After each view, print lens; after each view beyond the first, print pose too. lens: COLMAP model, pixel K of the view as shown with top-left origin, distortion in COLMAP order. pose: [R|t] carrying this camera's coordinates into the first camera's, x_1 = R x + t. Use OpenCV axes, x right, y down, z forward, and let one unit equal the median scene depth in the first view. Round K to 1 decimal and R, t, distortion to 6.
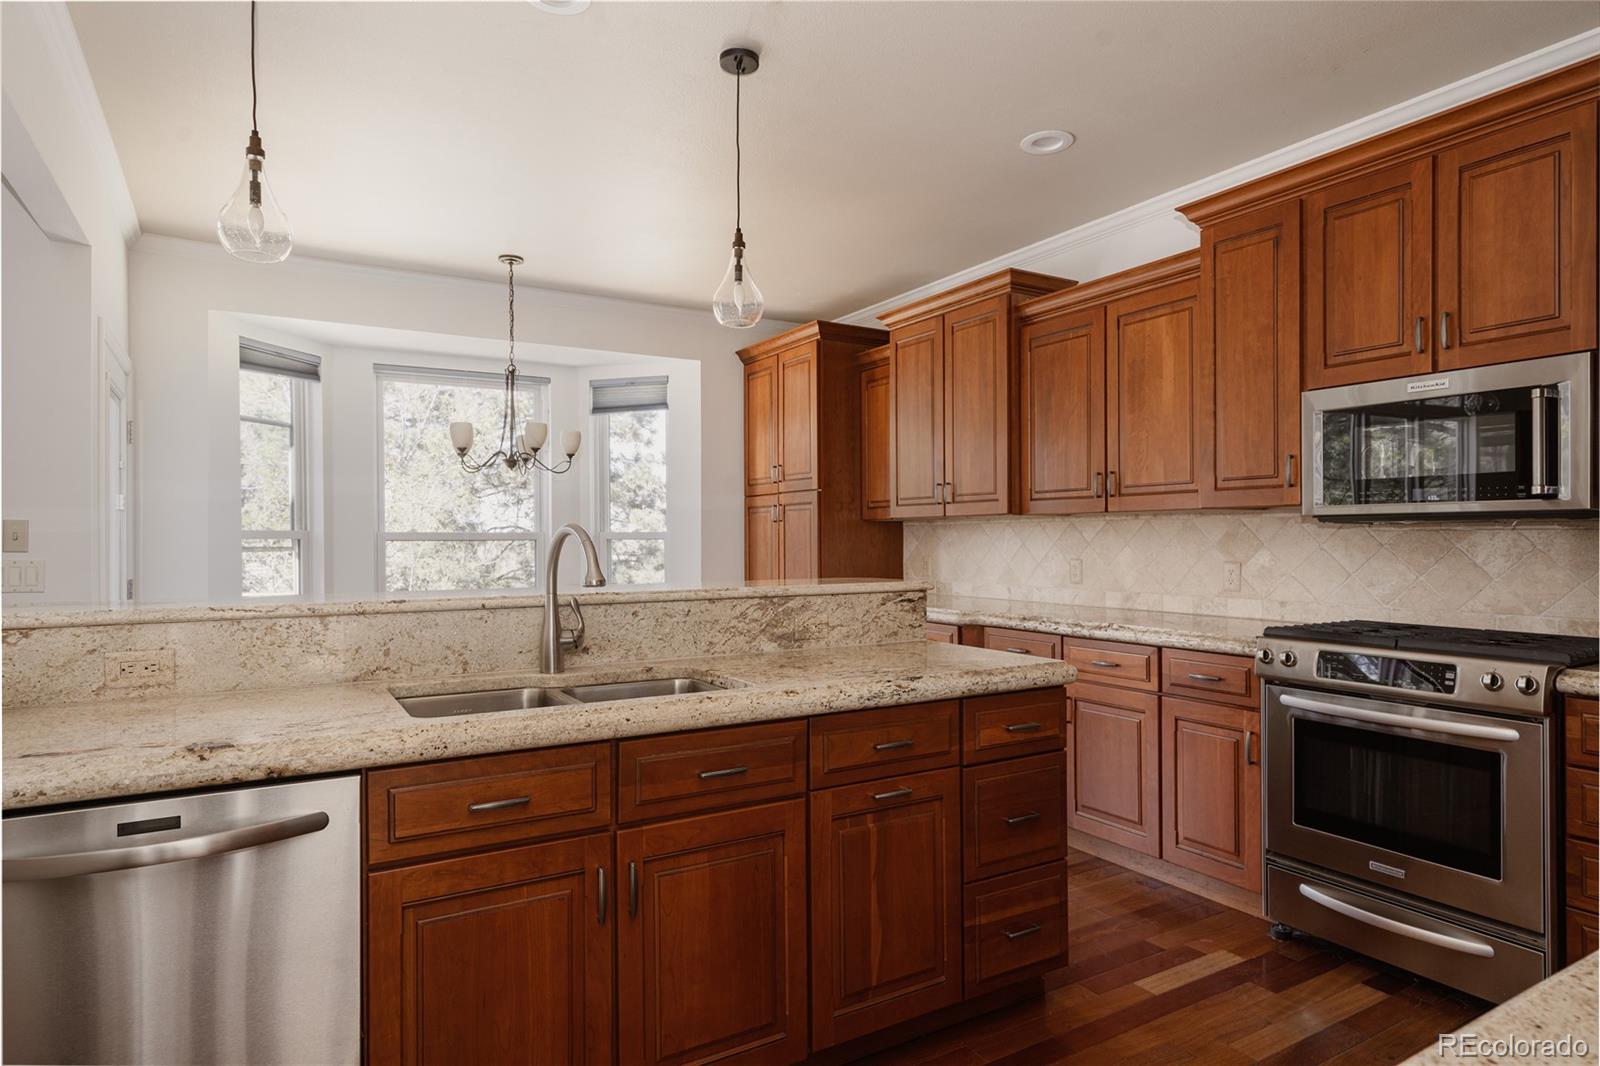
lens RADIAL K [[931.0, 0, 798.3], [0, 931.0, 531.6], [0, 0, 1]] dist [0.013281, -0.000668]
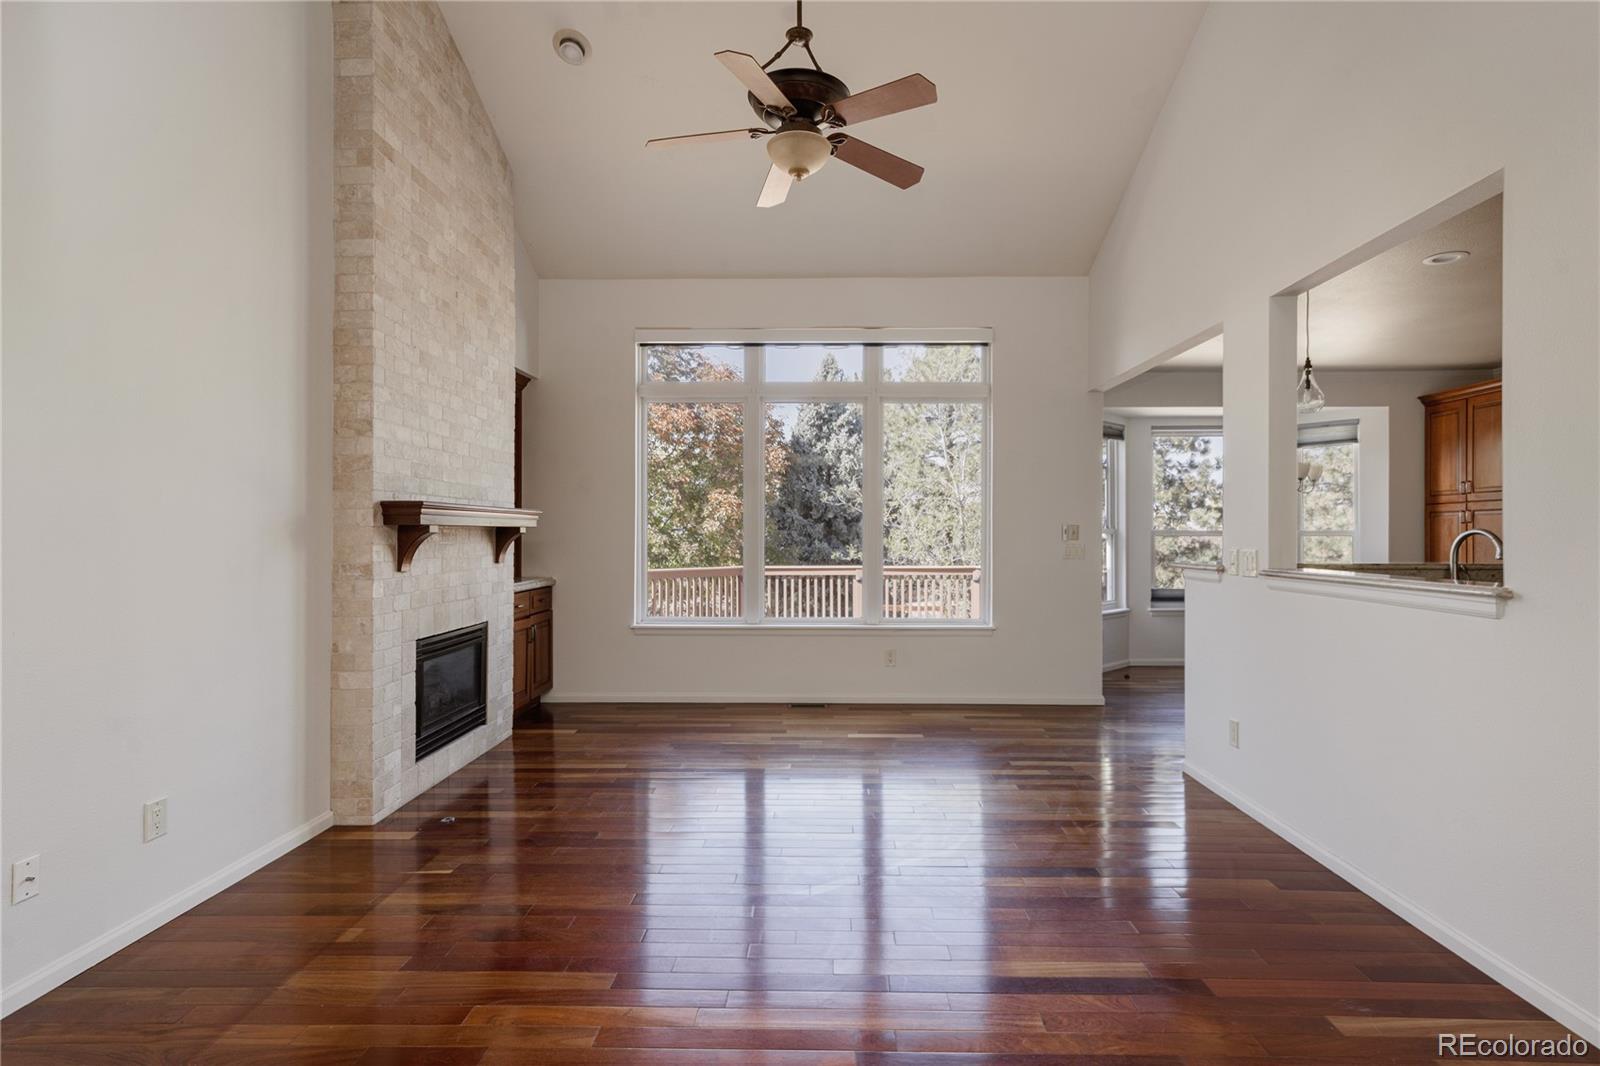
lens RADIAL K [[802.8, 0, 806.9], [0, 802.8, 530.4], [0, 0, 1]] dist [0.002583, 0.000611]
pose [[0.848032, 0.004594, -0.529926, -0.366781], [-0.002424, 0.999986, 0.004791, -0.005218], [0.529940, -0.002778, 0.848031, -0.848507]]
